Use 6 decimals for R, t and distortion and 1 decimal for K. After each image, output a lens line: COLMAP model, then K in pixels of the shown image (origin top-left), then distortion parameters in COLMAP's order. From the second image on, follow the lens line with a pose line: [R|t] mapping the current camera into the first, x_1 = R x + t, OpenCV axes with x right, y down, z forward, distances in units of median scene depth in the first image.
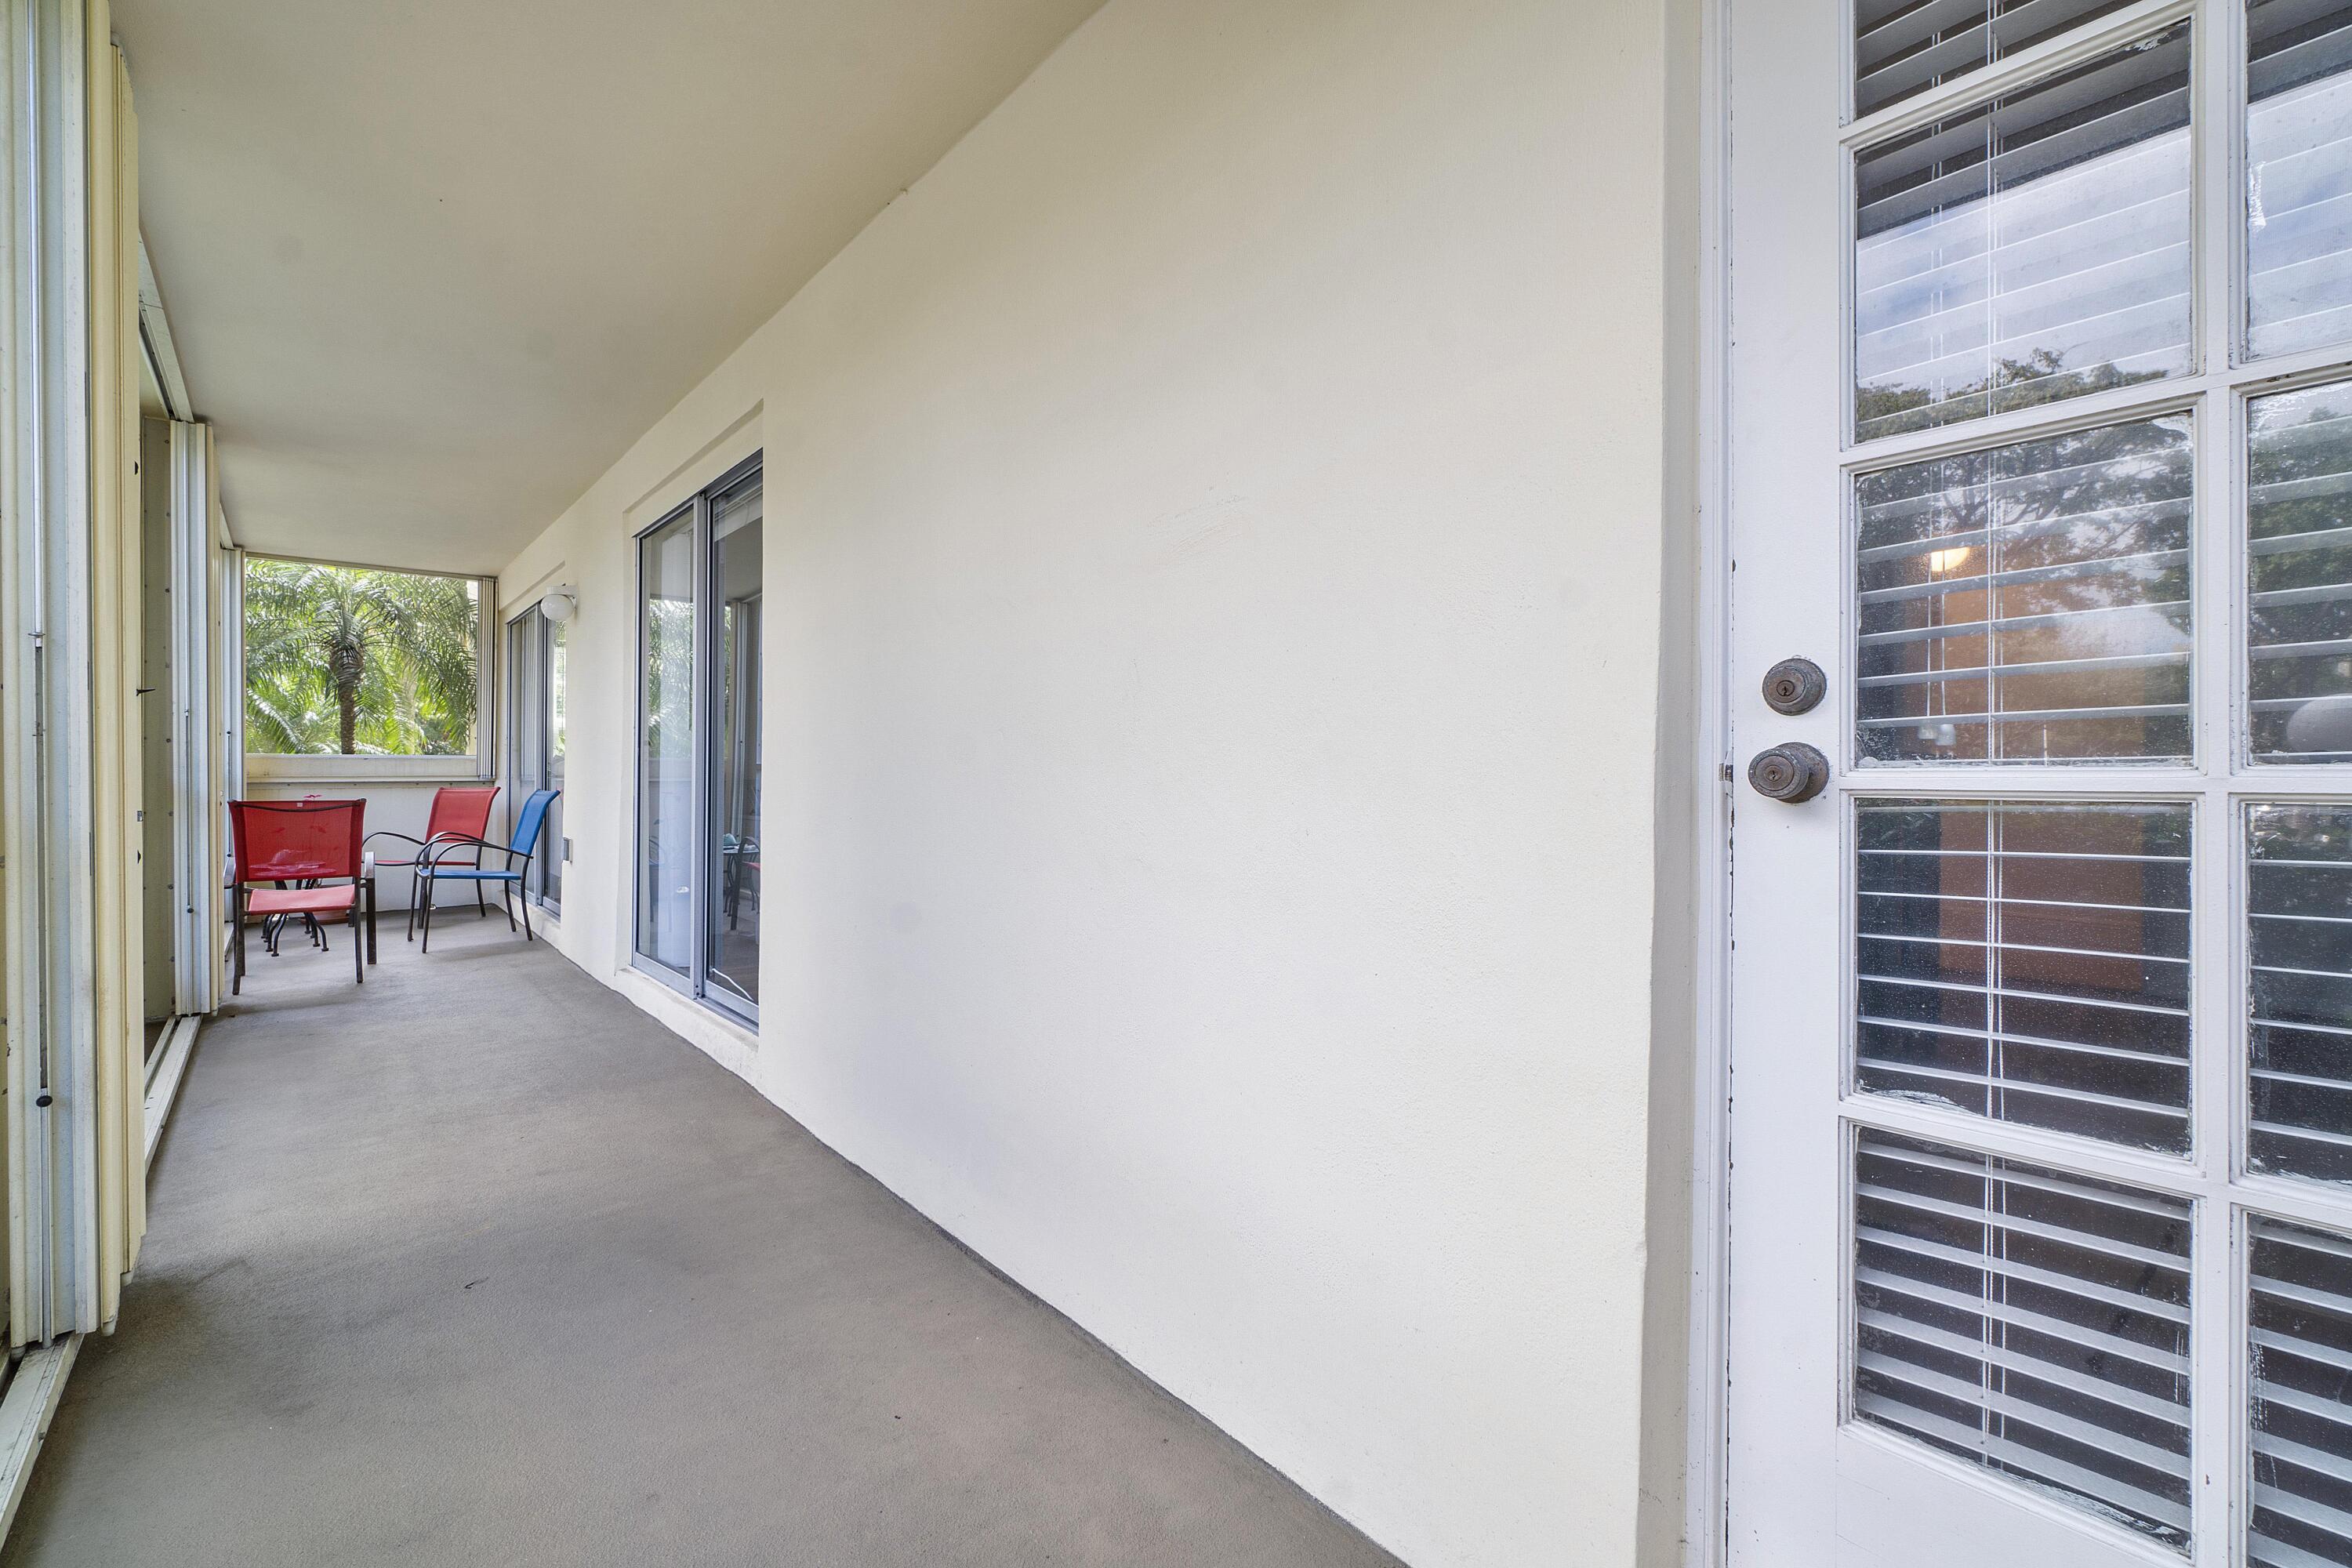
lens RADIAL K [[1018.3, 0, 1173.9], [0, 1018.3, 768.2], [0, 0, 1]] dist [-0.007371, 0.002136]
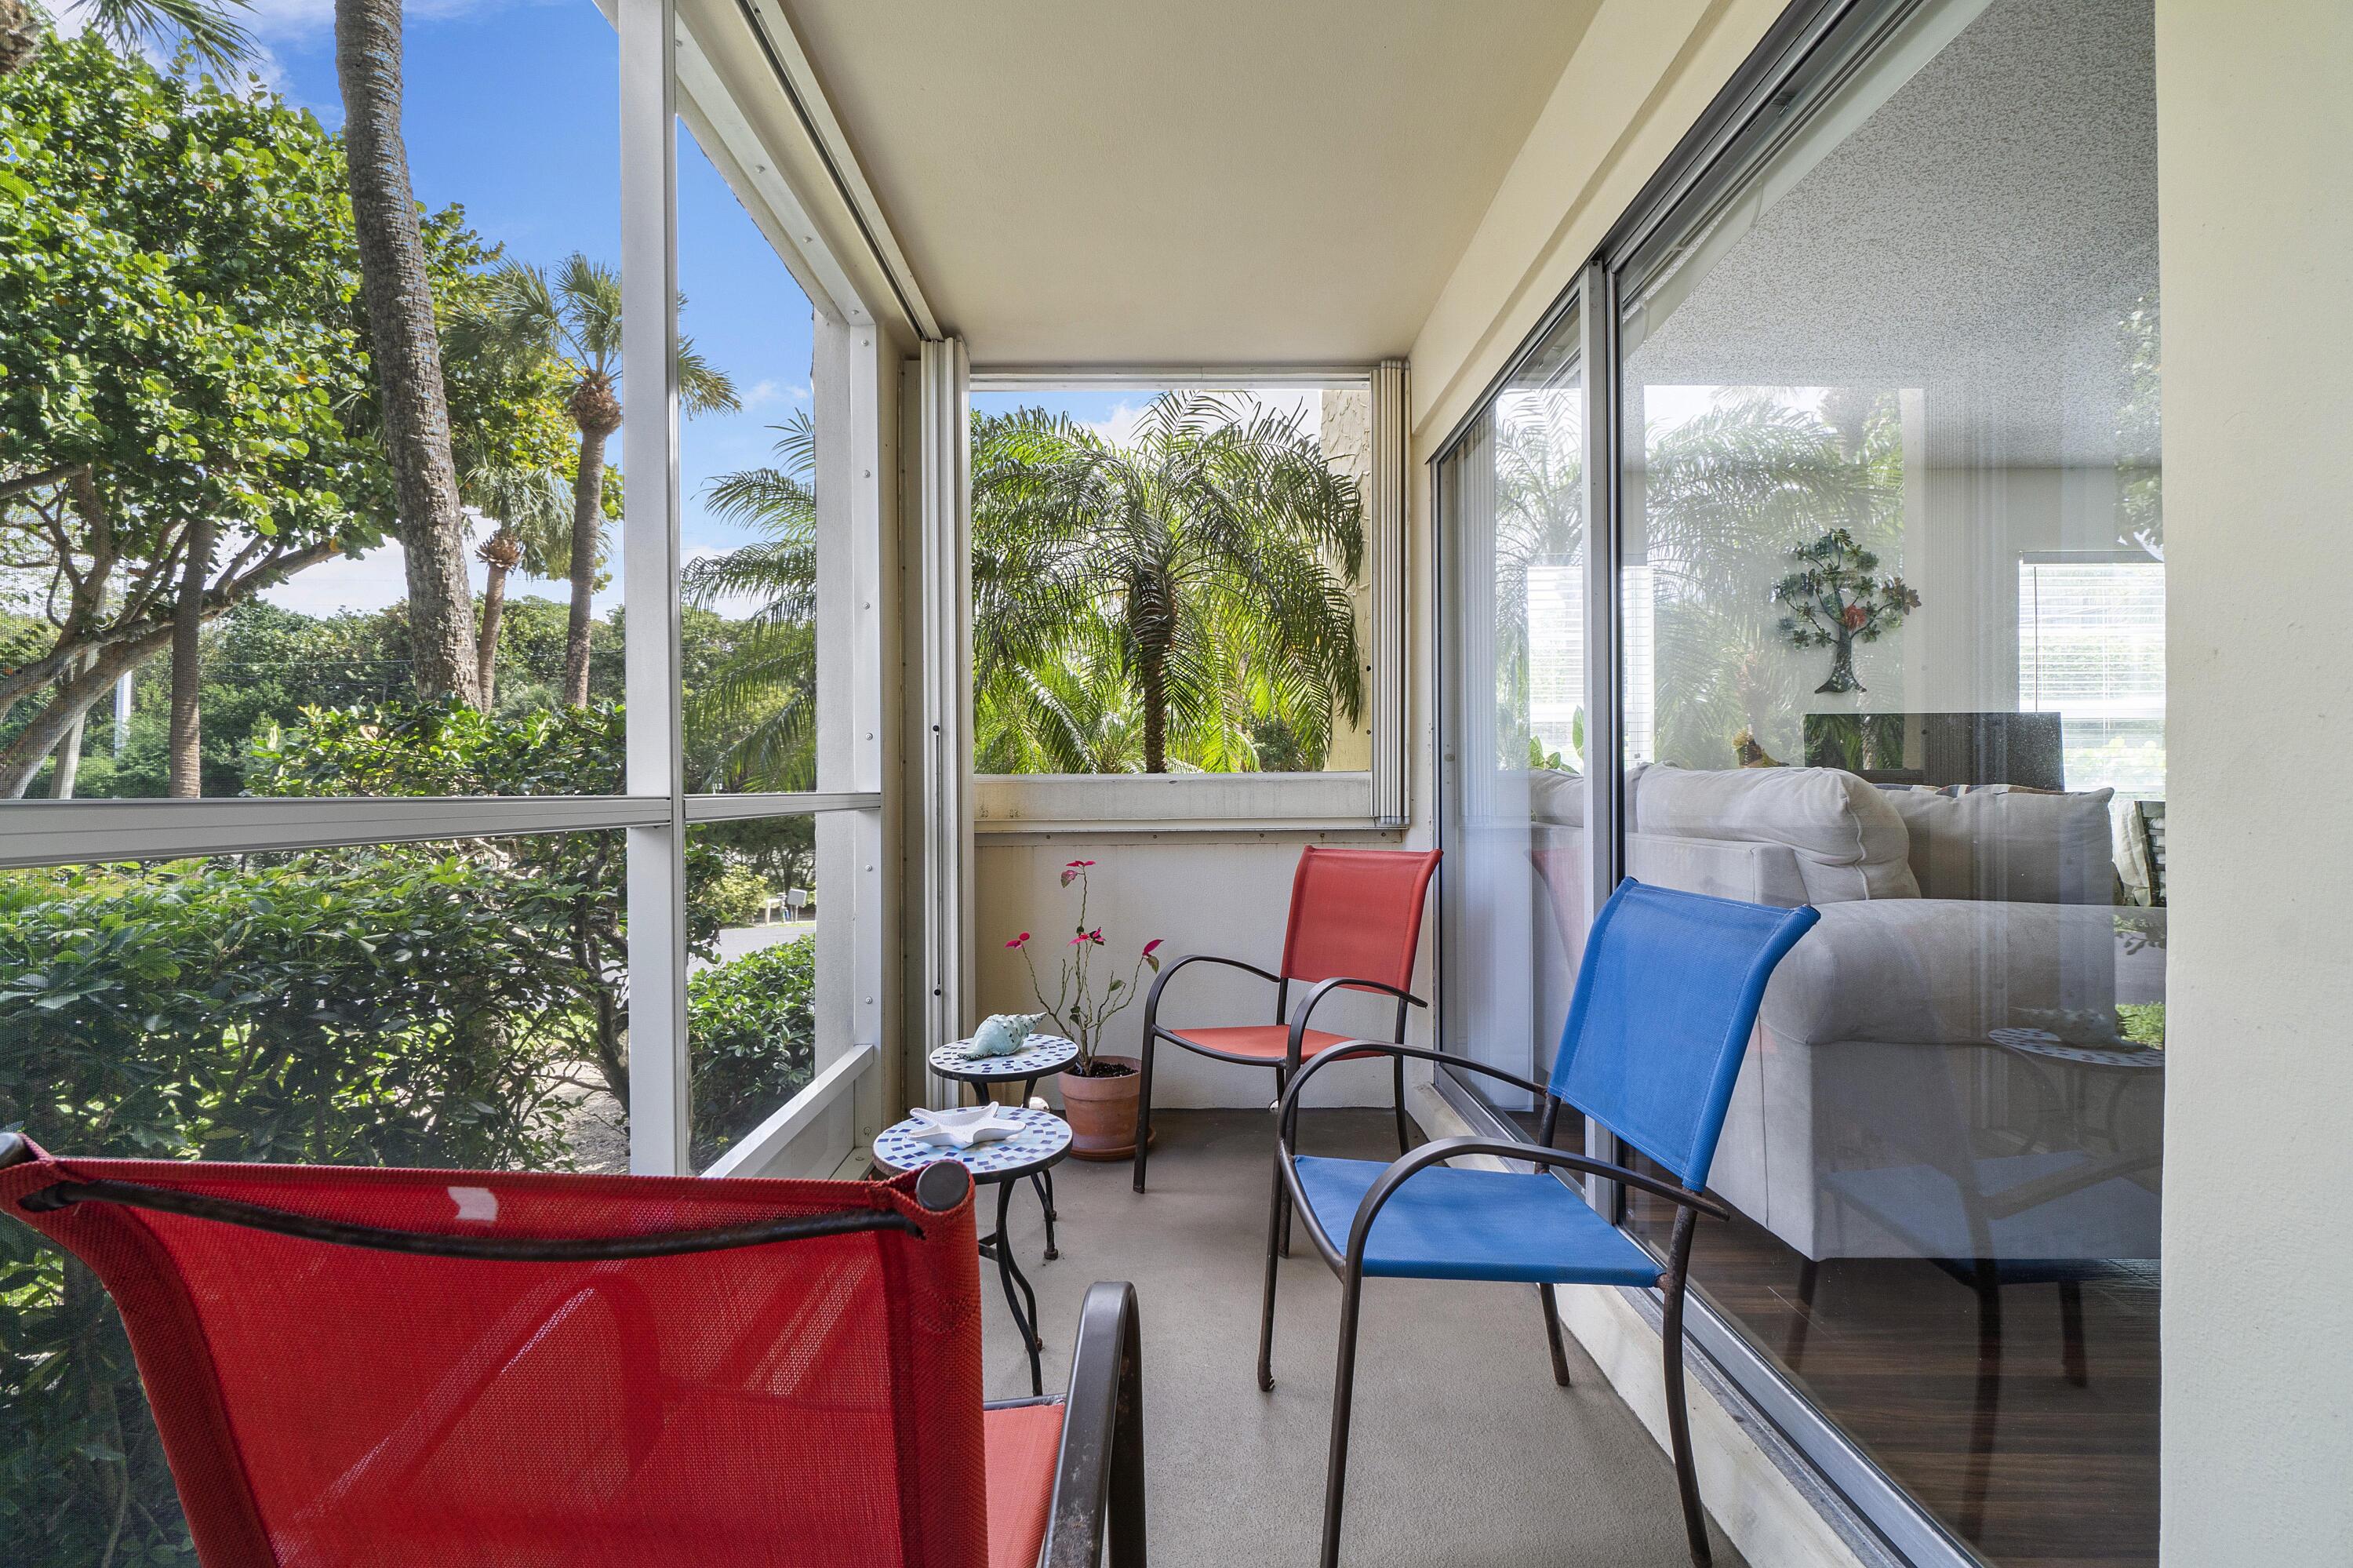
lens RADIAL K [[1018.8, 0, 1164.7], [0, 1018.8, 778.9], [0, 0, 1]] dist [-0.007371, 0.002136]
pose [[0.759255, -0.015368, -0.650611, -0.463083], [0.008310, 0.999869, -0.013920, -0.003720], [0.650740, 0.005162, 0.759283, 0.601494]]
